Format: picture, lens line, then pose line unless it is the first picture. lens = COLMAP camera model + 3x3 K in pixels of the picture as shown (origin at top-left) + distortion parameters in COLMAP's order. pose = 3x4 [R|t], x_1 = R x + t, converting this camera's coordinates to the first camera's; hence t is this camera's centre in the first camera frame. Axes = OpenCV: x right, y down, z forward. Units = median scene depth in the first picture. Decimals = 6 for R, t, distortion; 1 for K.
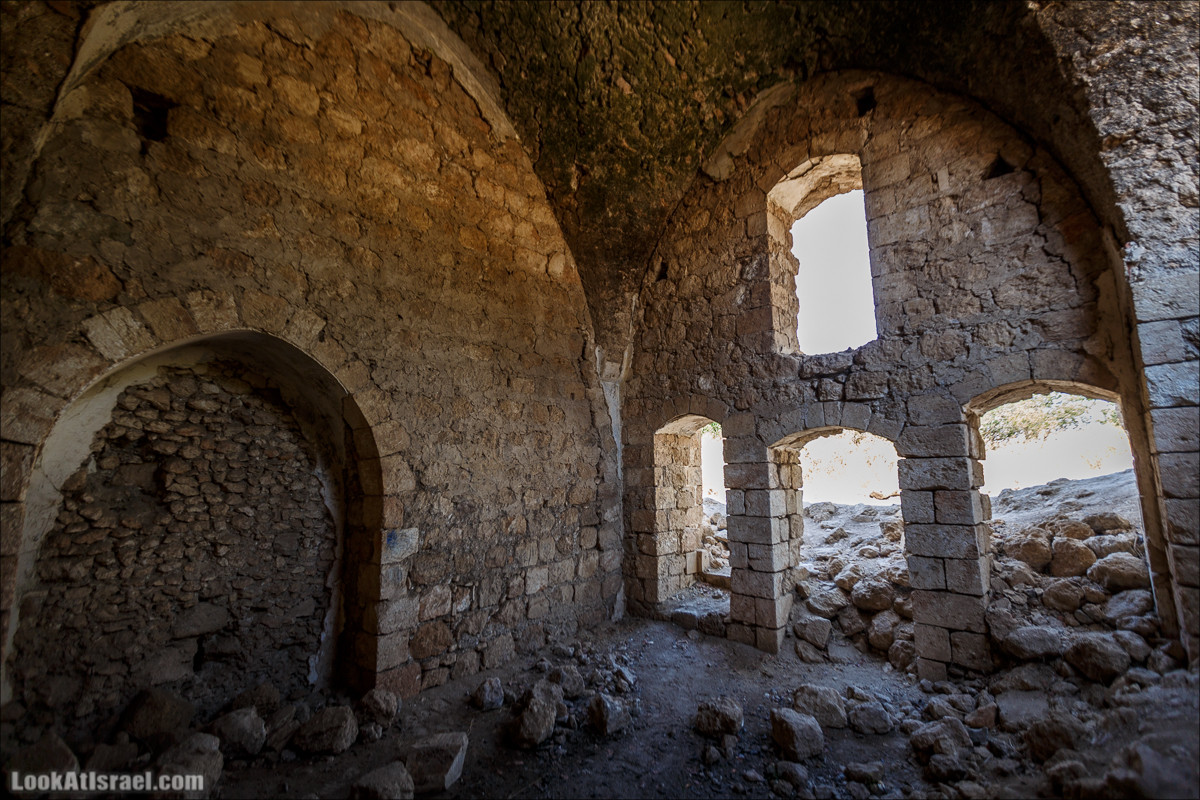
lens RADIAL K [[532.7, 0, 598.8], [0, 532.7, 398.8], [0, 0, 1]] dist [-0.000937, -0.000563]
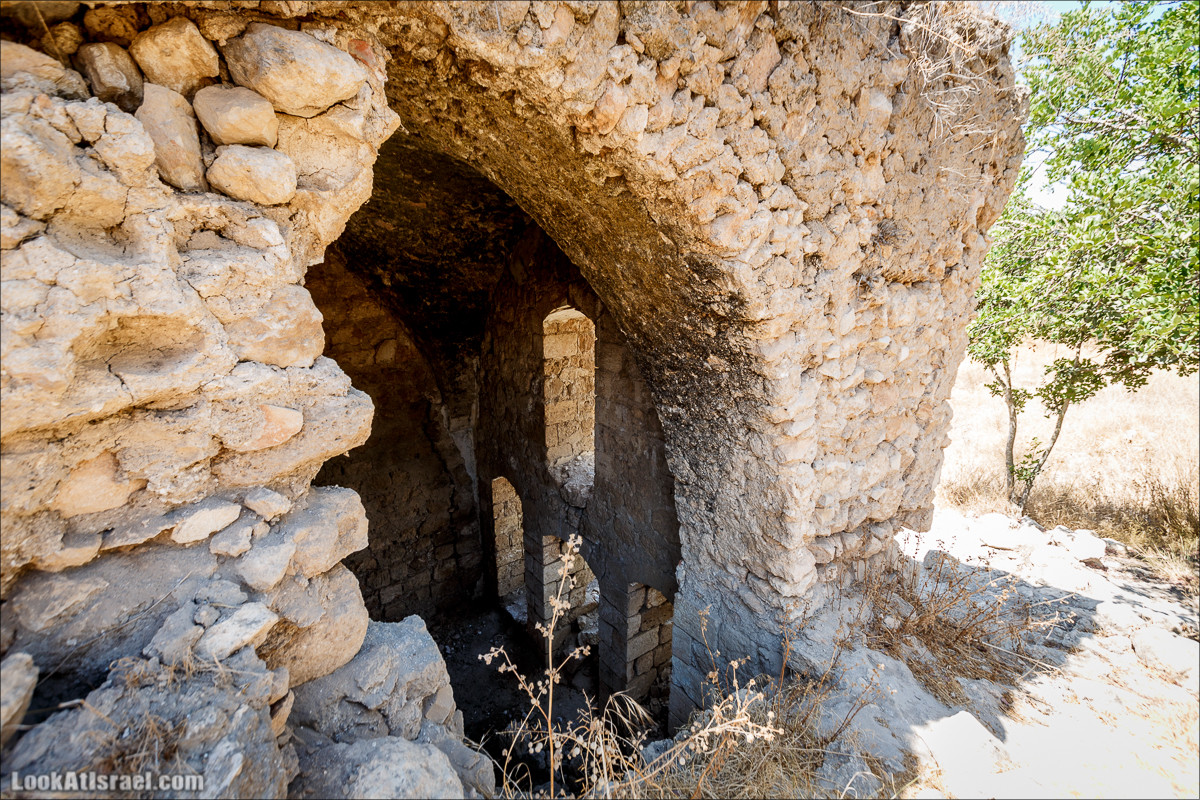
lens RADIAL K [[532.7, 0, 601.1], [0, 532.7, 400.4], [0, 0, 1]] dist [-0.000937, -0.000563]
pose [[0.984260, 0.061826, -0.165558, 0.528638], [0.008327, 0.919543, 0.392901, -0.565080], [0.176530, -0.388096, 0.904555, 0.030093]]
